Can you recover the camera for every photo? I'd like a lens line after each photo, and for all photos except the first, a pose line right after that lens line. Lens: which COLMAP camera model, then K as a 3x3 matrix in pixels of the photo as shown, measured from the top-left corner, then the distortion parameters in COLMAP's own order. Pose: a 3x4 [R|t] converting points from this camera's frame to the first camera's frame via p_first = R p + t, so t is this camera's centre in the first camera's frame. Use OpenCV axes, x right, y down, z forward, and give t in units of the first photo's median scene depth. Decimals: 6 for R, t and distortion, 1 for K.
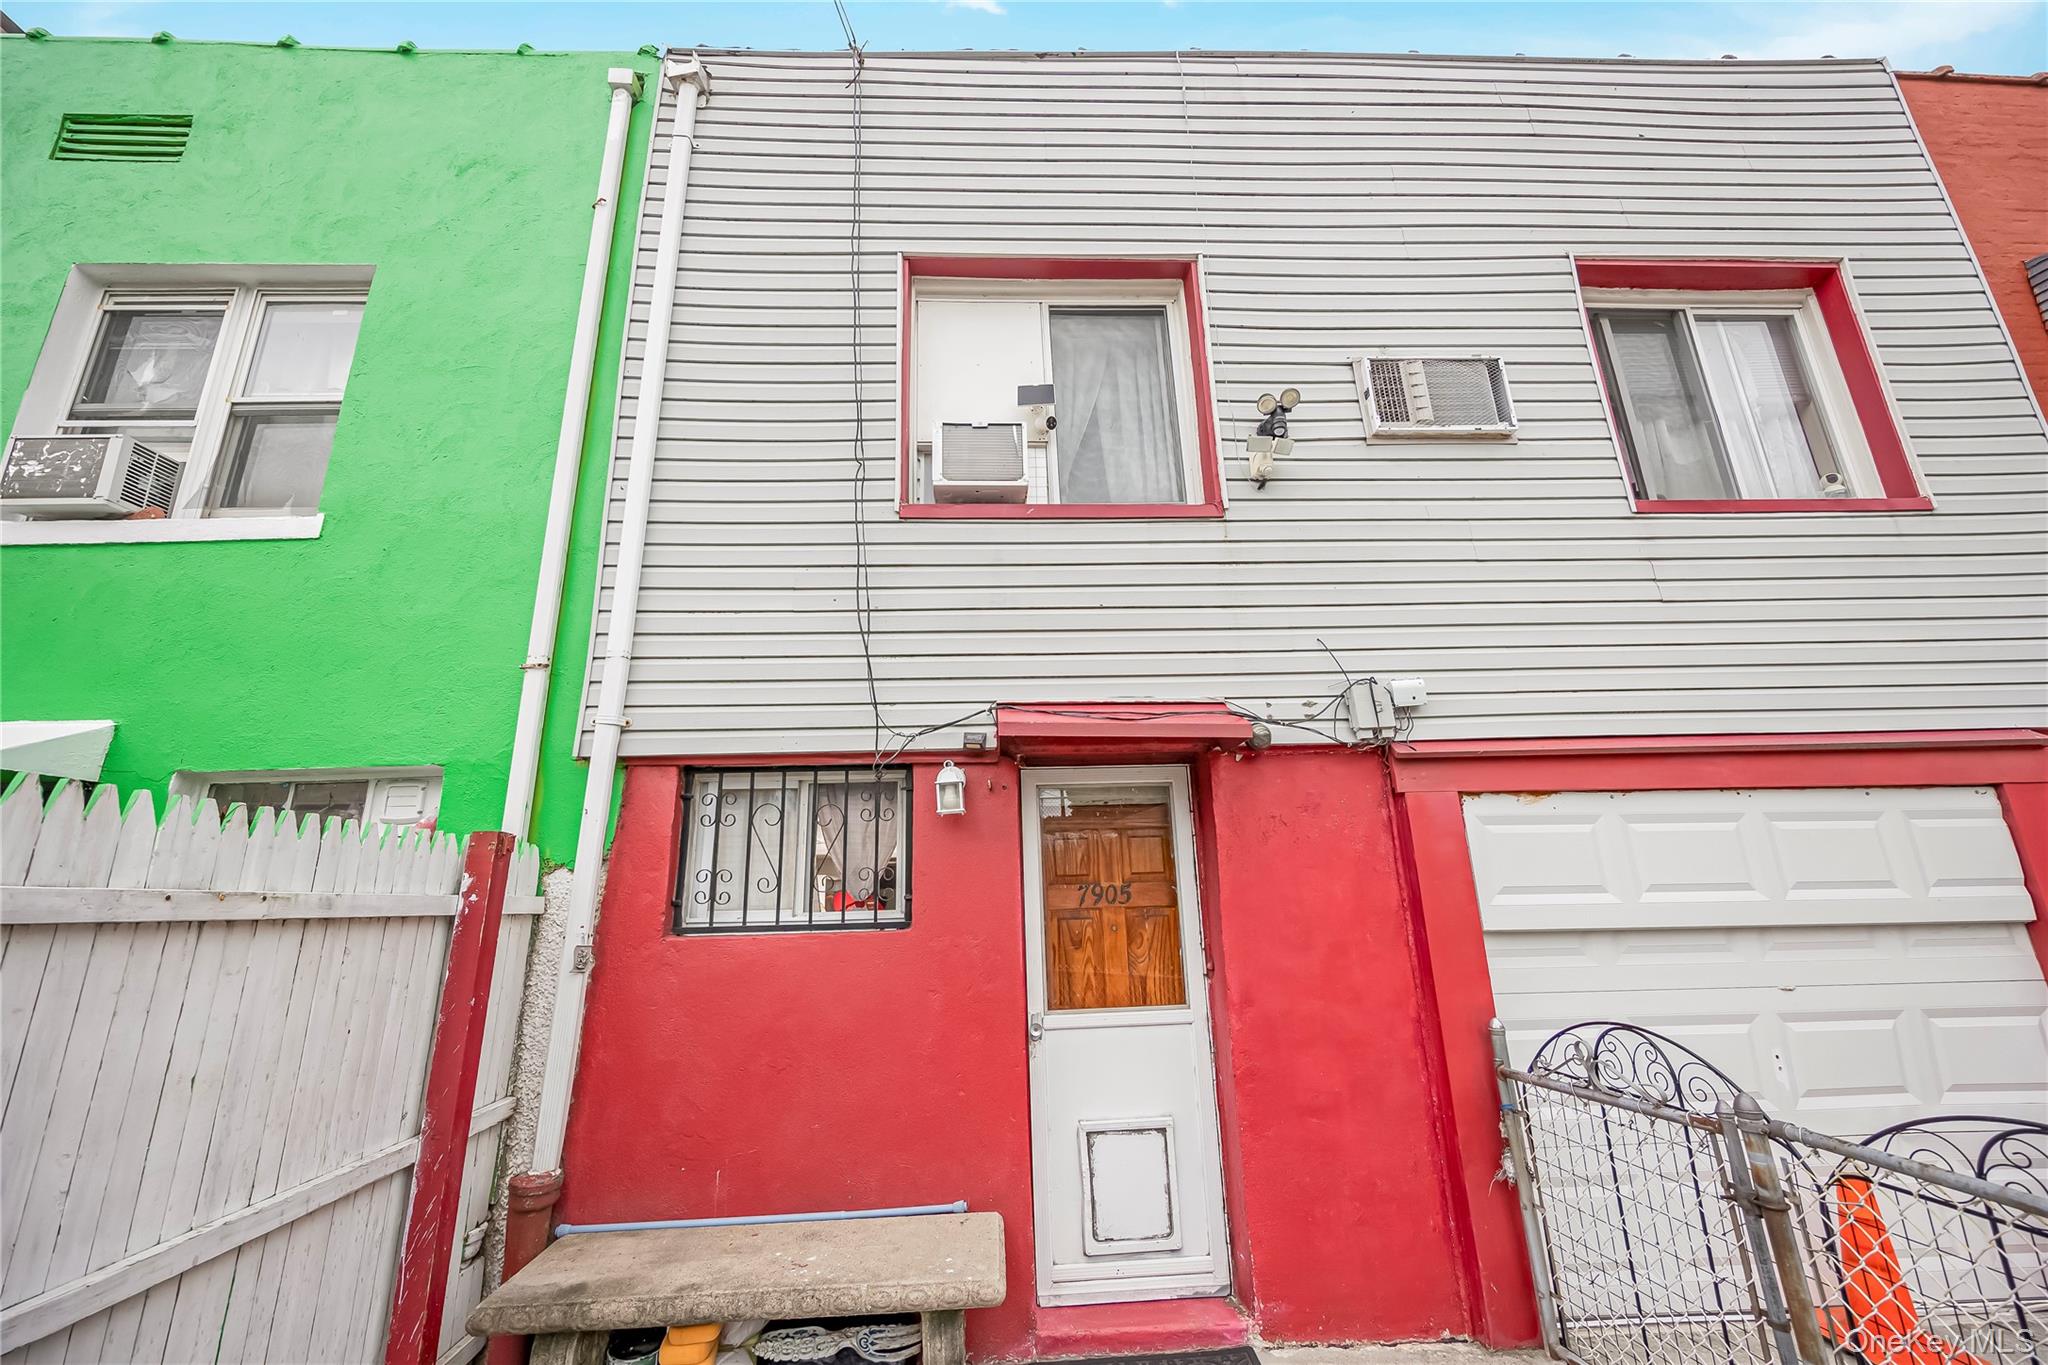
lens RADIAL K [[805.8, 0, 1020.6], [0, 805.8, 680.1], [0, 0, 1]] dist [0.000510, -0.000618]
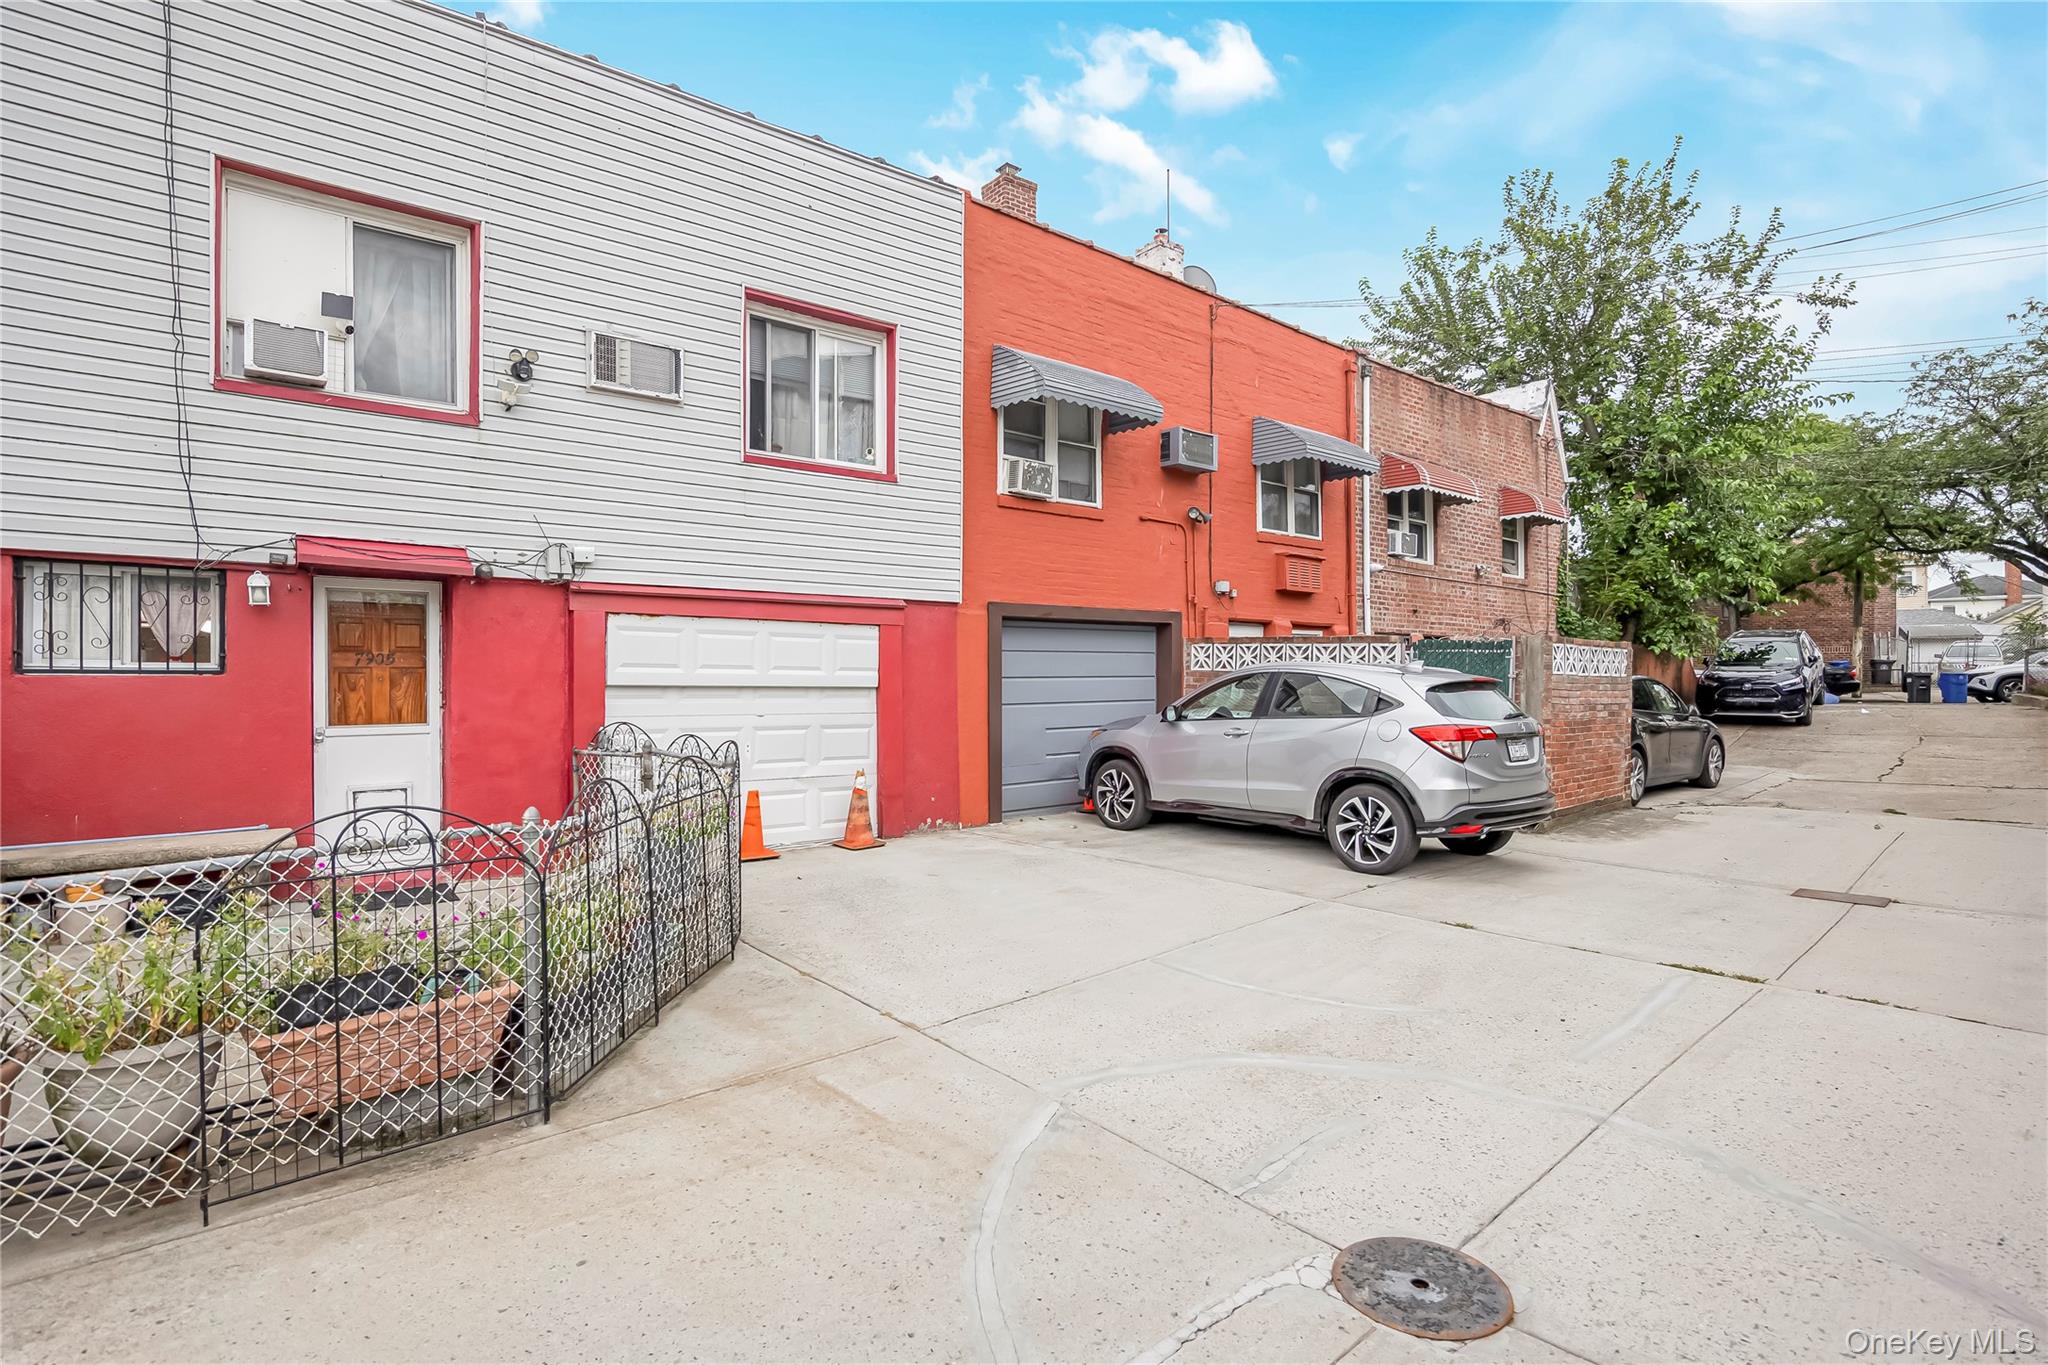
lens RADIAL K [[993.2, 0, 1024.0], [0, 993.2, 682.5], [0, 0, 1]] dist [-0.017080, 0.000205]
pose [[0.803011, 0.026140, 0.595391, -0.024744], [-0.179376, 0.963312, 0.199633, -0.323009], [-0.568329, -0.267107, 0.778239, -1.318832]]
